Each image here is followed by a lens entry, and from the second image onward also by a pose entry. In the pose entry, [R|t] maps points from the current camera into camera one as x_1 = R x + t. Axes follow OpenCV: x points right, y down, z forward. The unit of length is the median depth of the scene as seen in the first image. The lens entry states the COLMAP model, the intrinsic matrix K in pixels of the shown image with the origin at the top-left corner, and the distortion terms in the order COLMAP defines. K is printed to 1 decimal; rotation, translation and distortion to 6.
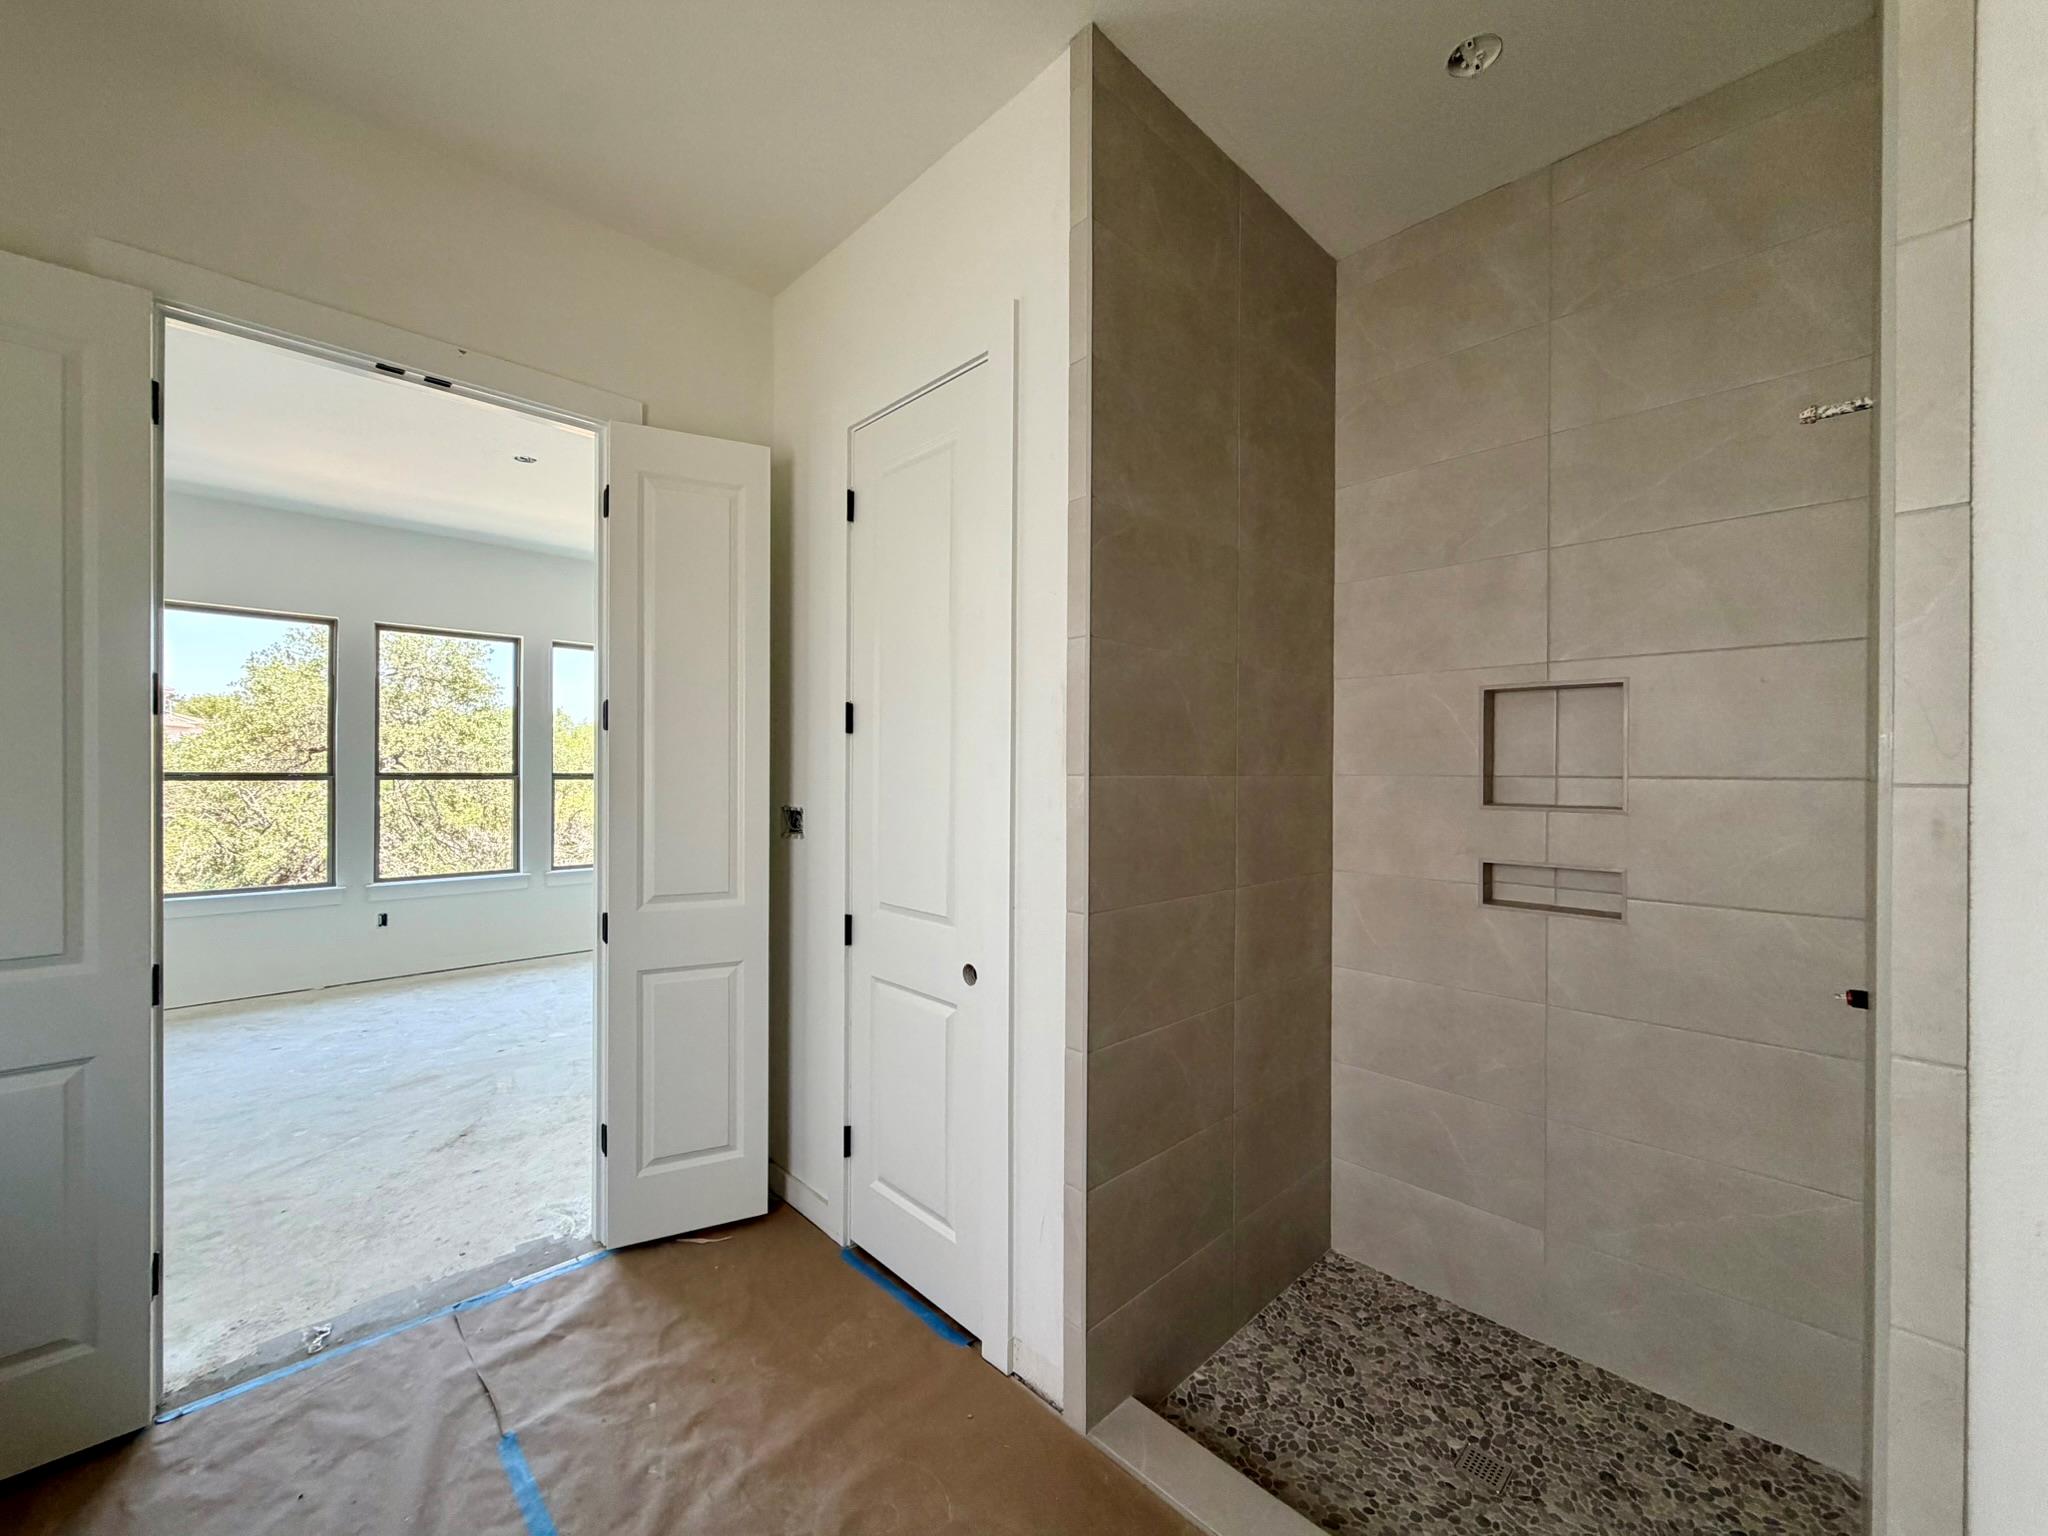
lens RADIAL K [[820.9, 0, 1023.3], [0, 820.9, 758.6], [0, 0, 1]] dist [-0.004554, -0.000138]
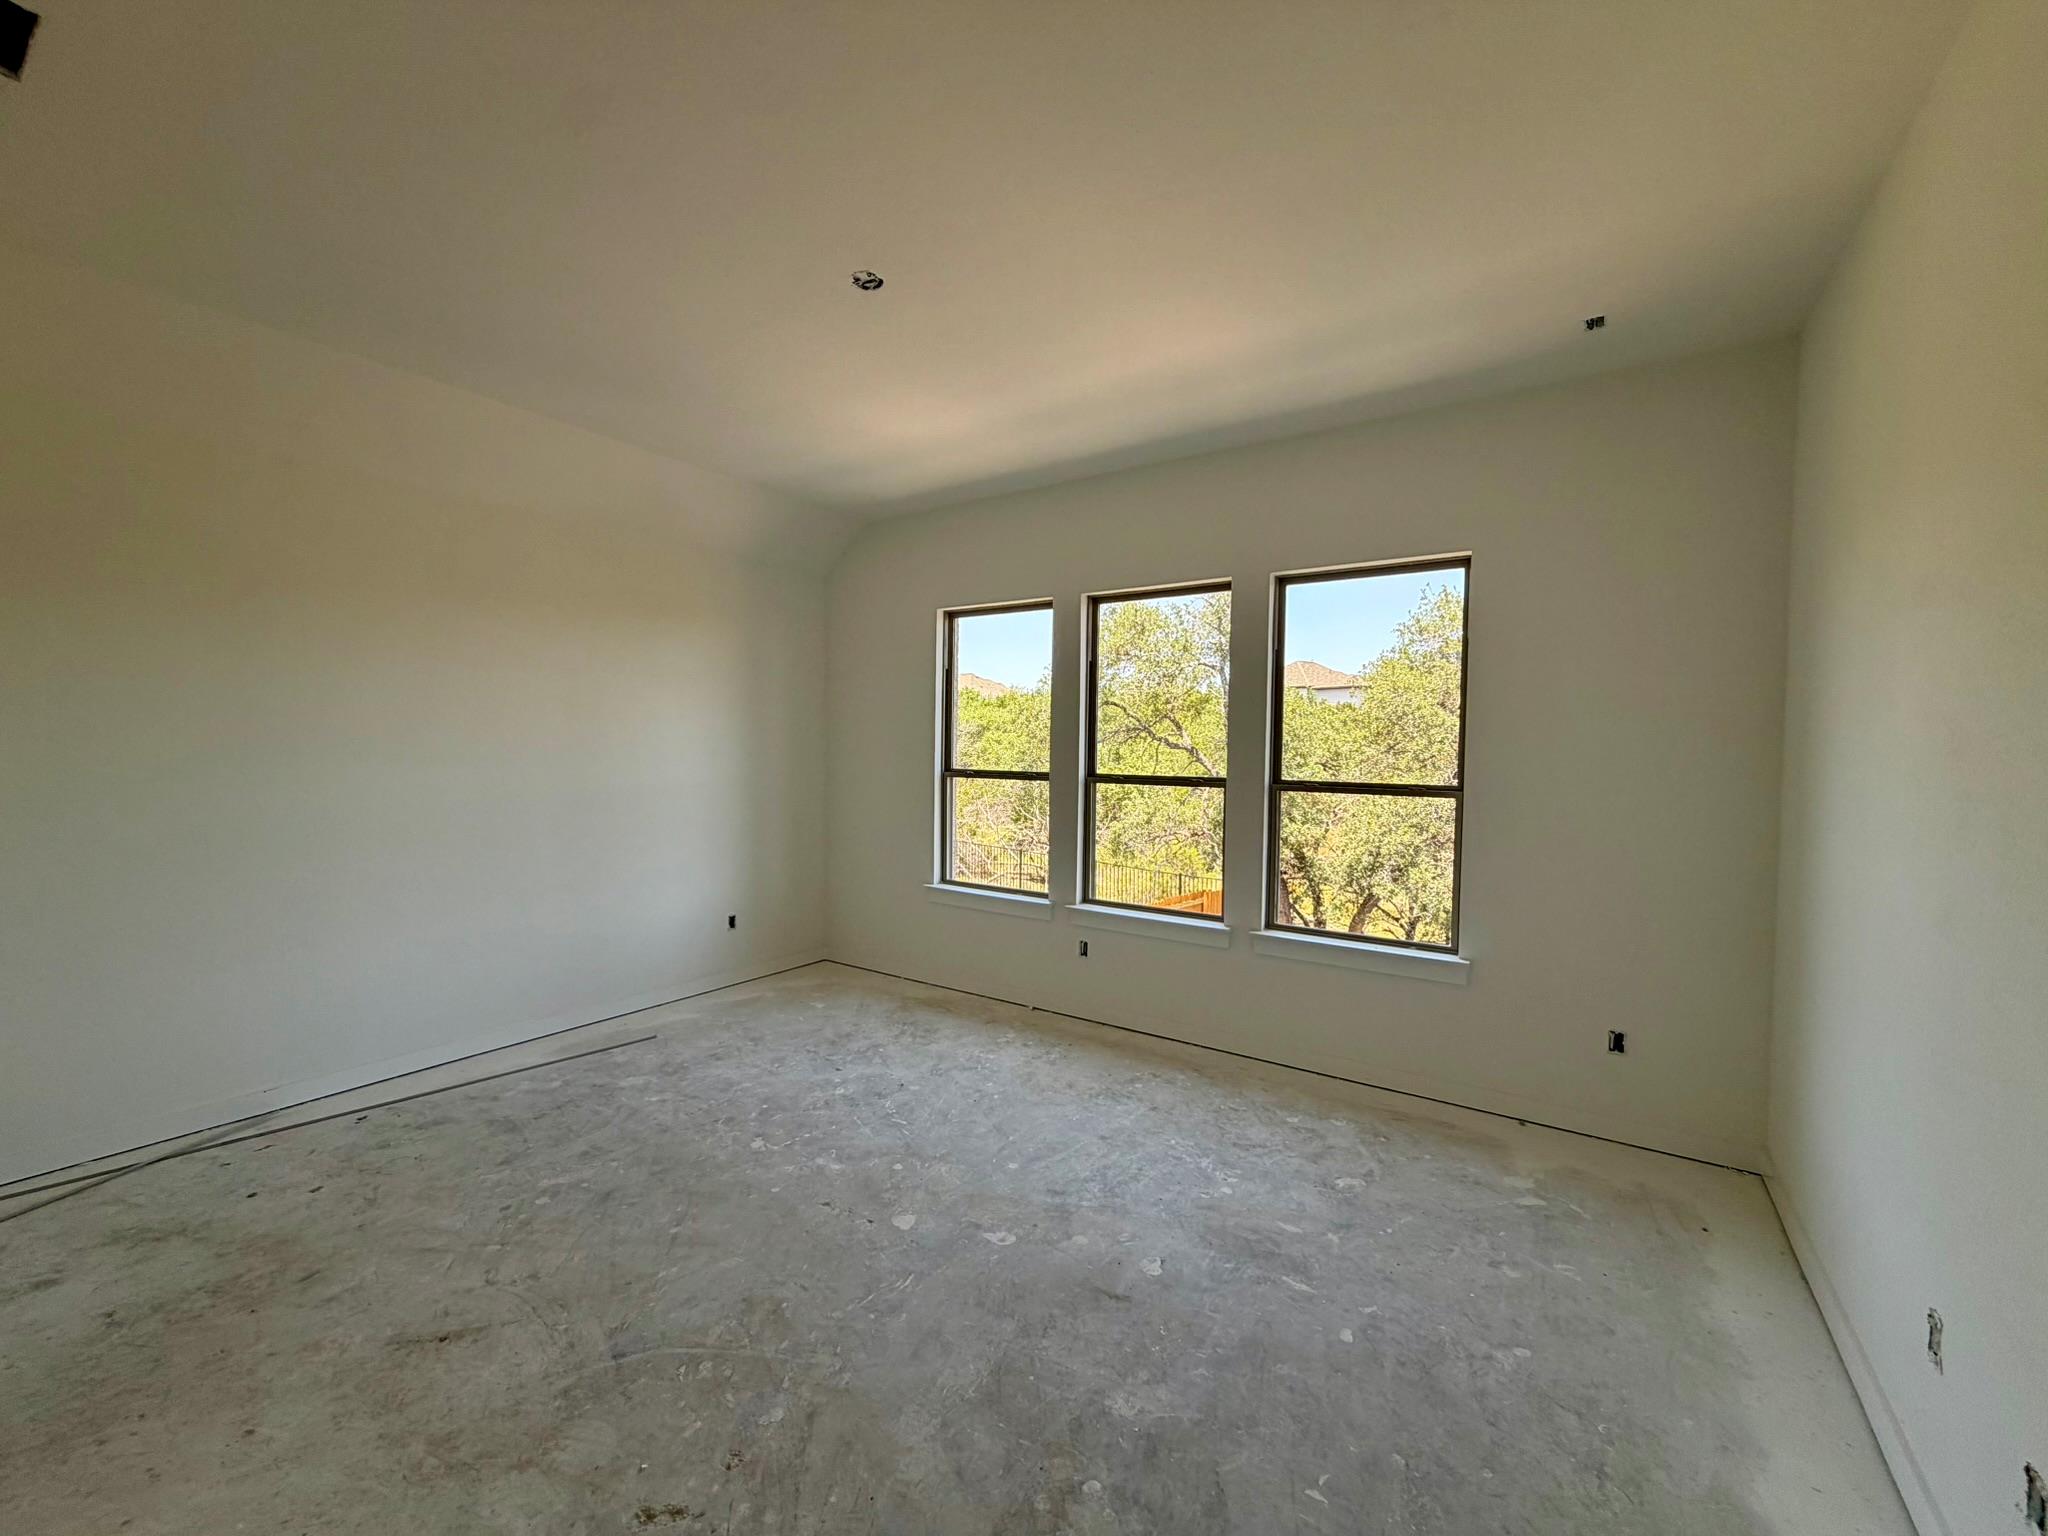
lens RADIAL K [[820.9, 0, 1036.9], [0, 820.9, 765.0], [0, 0, 1]] dist [-0.004554, -0.000138]
pose [[0.233281, 0.020762, -0.972188, 0.026474], [-0.019265, 0.999674, 0.016727, -0.006706], [0.972219, 0.014827, 0.233605, 0.891459]]
